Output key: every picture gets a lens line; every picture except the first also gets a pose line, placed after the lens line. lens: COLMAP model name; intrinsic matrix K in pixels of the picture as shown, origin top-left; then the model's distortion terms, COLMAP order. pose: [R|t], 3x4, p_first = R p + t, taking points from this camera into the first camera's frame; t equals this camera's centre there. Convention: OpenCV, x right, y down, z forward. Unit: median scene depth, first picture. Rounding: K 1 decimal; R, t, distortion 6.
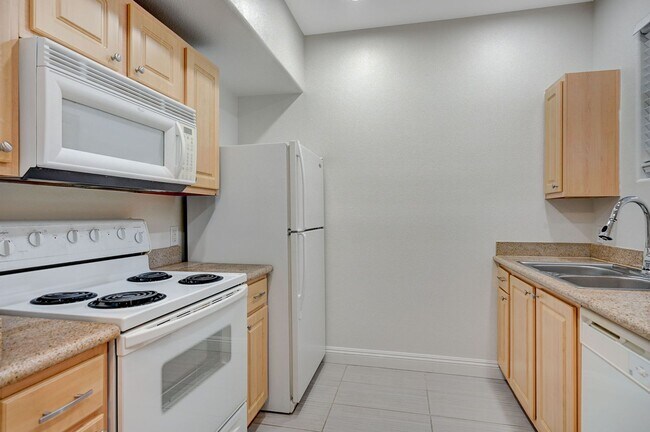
lens RADIAL K [[342.7, 0, 326.4], [0, 342.7, 216.2], [0, 0, 1]] dist [0.001446, -0.002330]
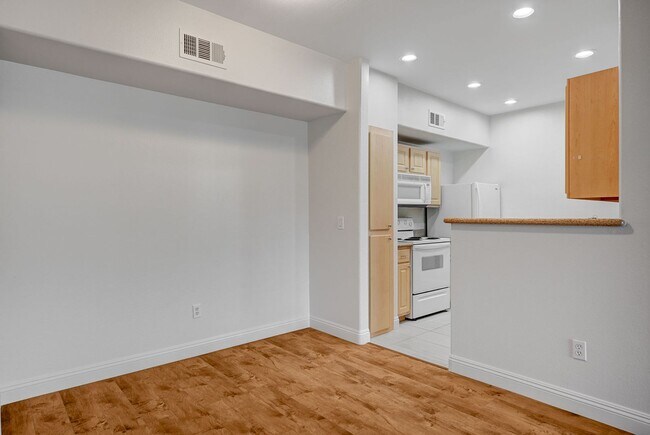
lens RADIAL K [[375.1, 0, 322.4], [0, 375.1, 219.4], [0, 0, 1]] dist [-0.000787, -0.001596]
pose [[0.798691, 0.000108, -0.601742, 0.621473], [0.002904, 0.999988, 0.004034, 0.007854], [0.601735, -0.004970, 0.798680, -1.631617]]
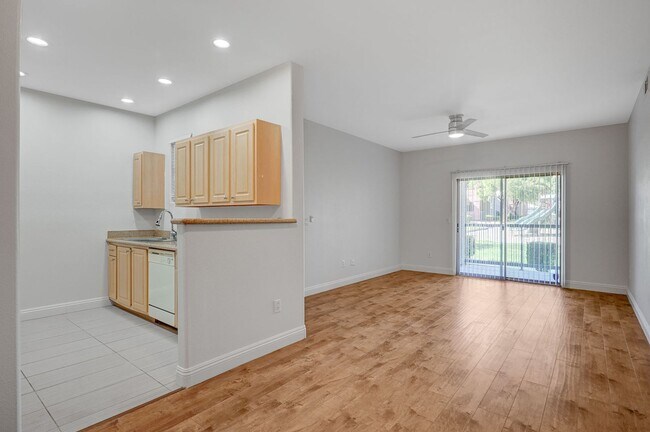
lens RADIAL K [[330.0, 0, 322.3], [0, 330.0, 218.0], [0, 0, 1]] dist [0.001255, 0.000886]
pose [[0.445593, -0.000307, 0.895235, -0.767323], [0.000267, 1.000000, 0.000210, 0.005722], [-0.895235, 0.000146, 0.445593, -1.087877]]
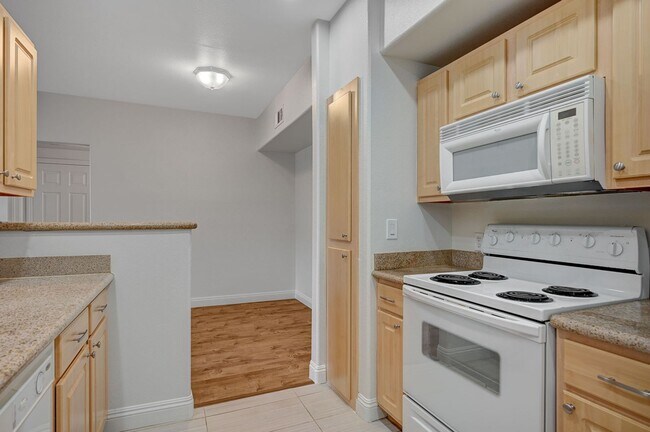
lens RADIAL K [[342.7, 0, 322.7], [0, 342.7, 217.6], [0, 0, 1]] dist [0.001446, -0.002330]
pose [[-0.805570, -0.003817, -0.592489, 0.440477], [-0.004726, 0.999989, -0.000016, -0.008357], [0.592482, 0.002787, -0.805579, 1.131270]]
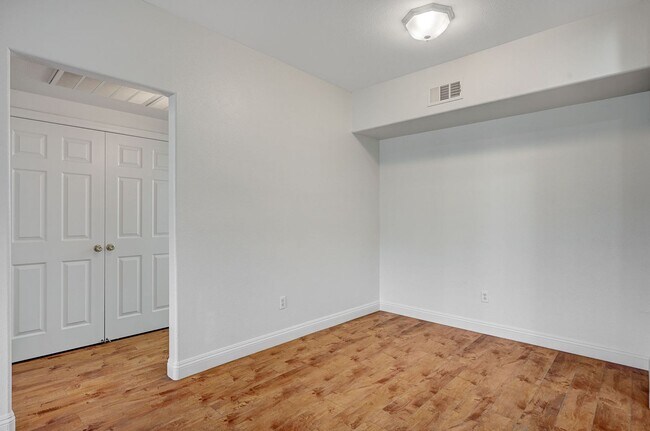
lens RADIAL K [[330.0, 0, 328.8], [0, 330.0, 216.7], [0, 0, 1]] dist [0.001255, 0.000886]
pose [[-0.504714, -0.008429, -0.863245, 1.152581], [-0.009041, 0.999949, -0.004478, 0.007413], [0.863239, 0.005544, -0.504765, -0.405986]]
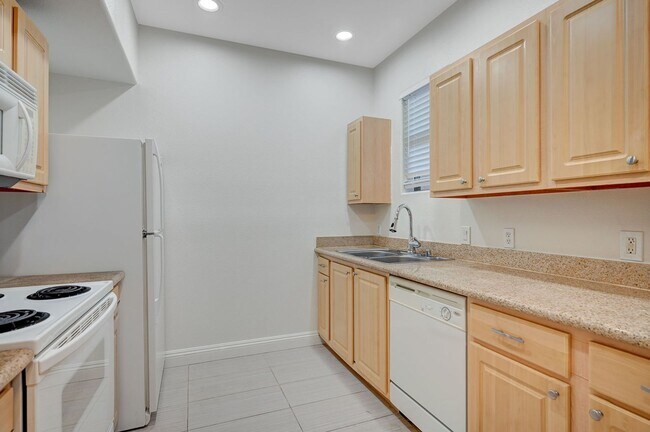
lens RADIAL K [[330.0, 0, 323.9], [0, 330.0, 216.1], [0, 0, 1]] dist [0.001255, 0.000886]
pose [[0.824144, -0.001351, 0.566379, -0.238090], [0.002777, 0.999995, -0.001655, -0.001171], [-0.566374, 0.002937, 0.824143, -0.036274]]
